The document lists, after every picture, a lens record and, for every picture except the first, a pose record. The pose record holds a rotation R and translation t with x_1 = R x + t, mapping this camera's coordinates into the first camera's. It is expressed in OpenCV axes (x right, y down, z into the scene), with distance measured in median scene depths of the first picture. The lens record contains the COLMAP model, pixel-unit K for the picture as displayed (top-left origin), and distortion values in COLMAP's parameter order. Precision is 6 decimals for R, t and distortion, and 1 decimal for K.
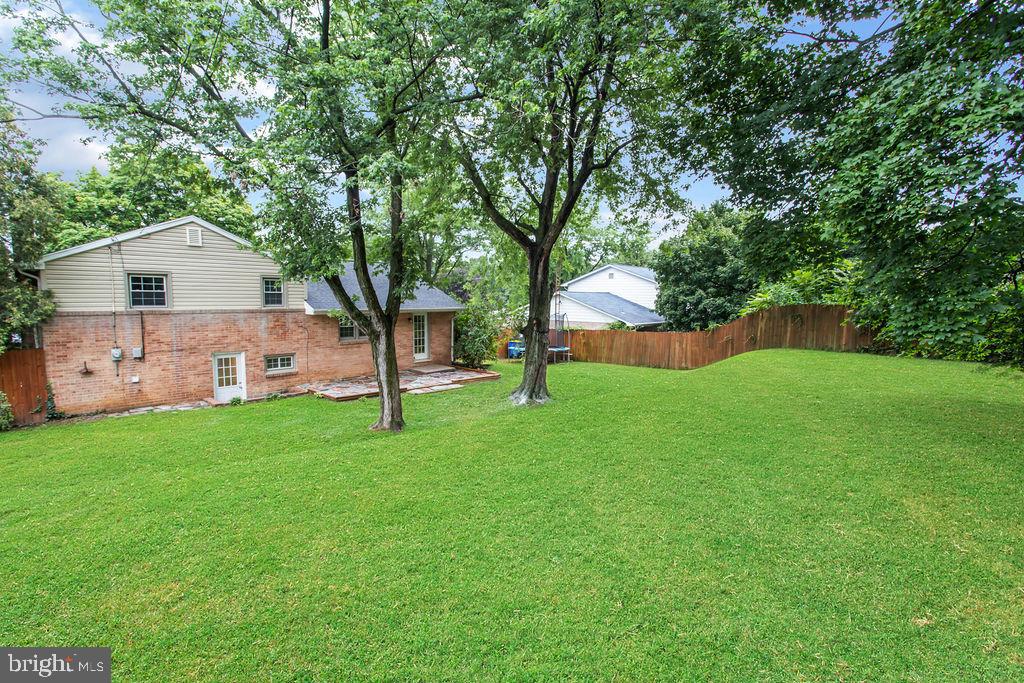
lens RADIAL K [[487.0, 0, 507.6], [0, 487.0, 343.2], [0, 0, 1]] dist [-0.000258, 0.000085]
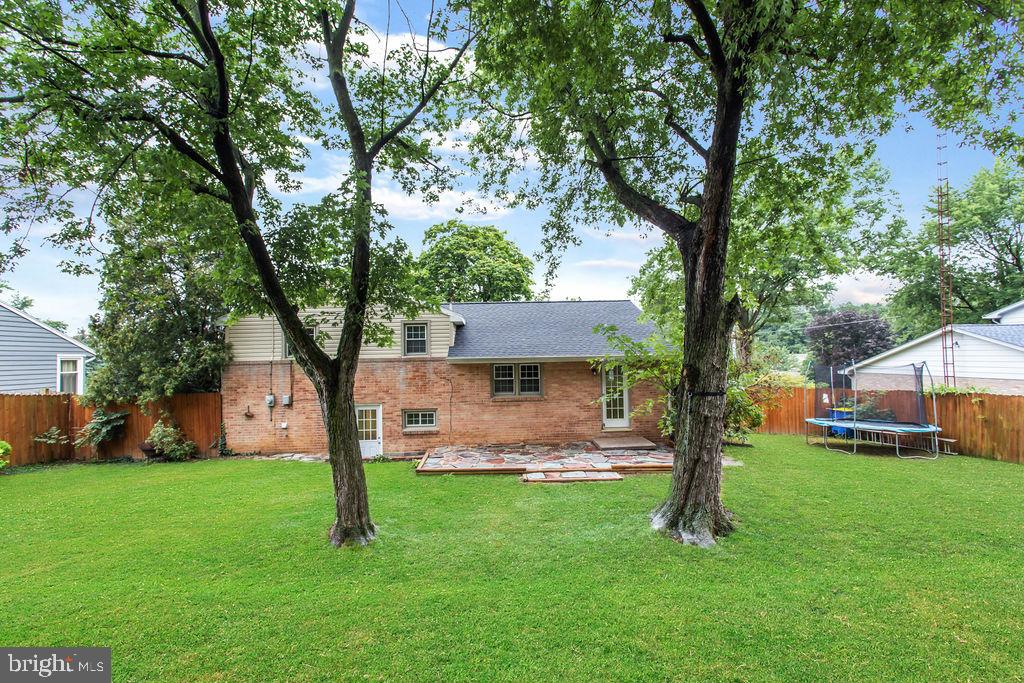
lens RADIAL K [[487.0, 0, 507.6], [0, 487.0, 343.2], [0, 0, 1]] dist [-0.000258, 0.000085]
pose [[0.711725, -0.038606, -0.701397, 0.265079], [-0.042219, 0.994333, -0.097570, -0.016295], [0.701189, 0.099055, 0.706061, 0.478719]]
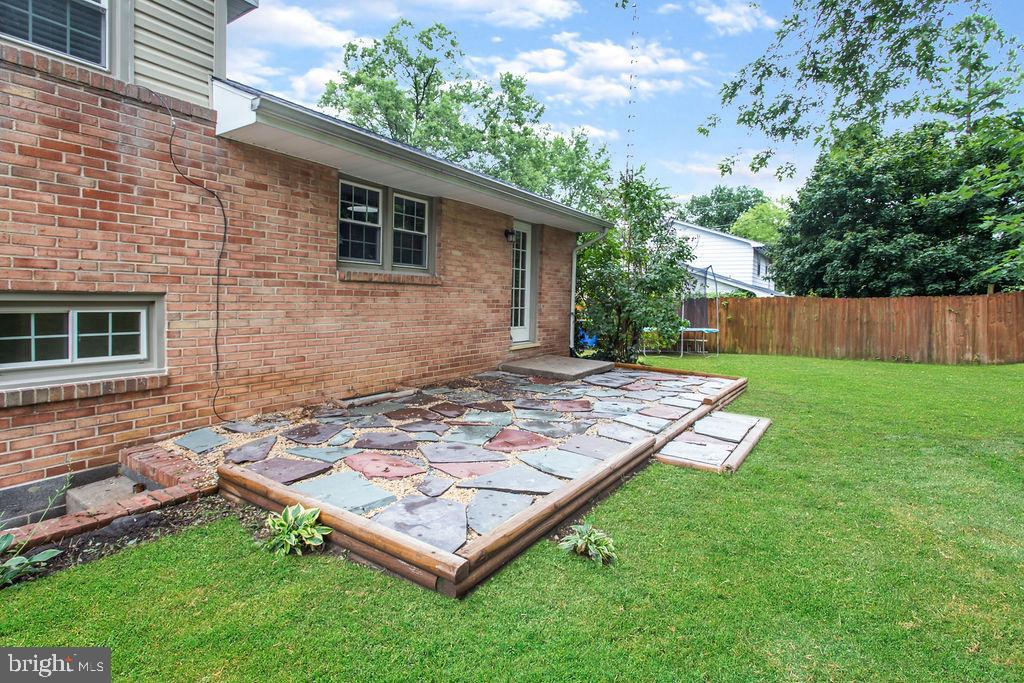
lens RADIAL K [[496.6, 0, 511.6], [0, 496.6, 314.3], [0, 0, 1]] dist [-0.001492, 0.000157]
pose [[0.984991, 0.011891, 0.172195, -0.321553], [-0.001862, 0.998298, -0.058288, 0.043587], [-0.172595, 0.057093, 0.983337, 0.760967]]
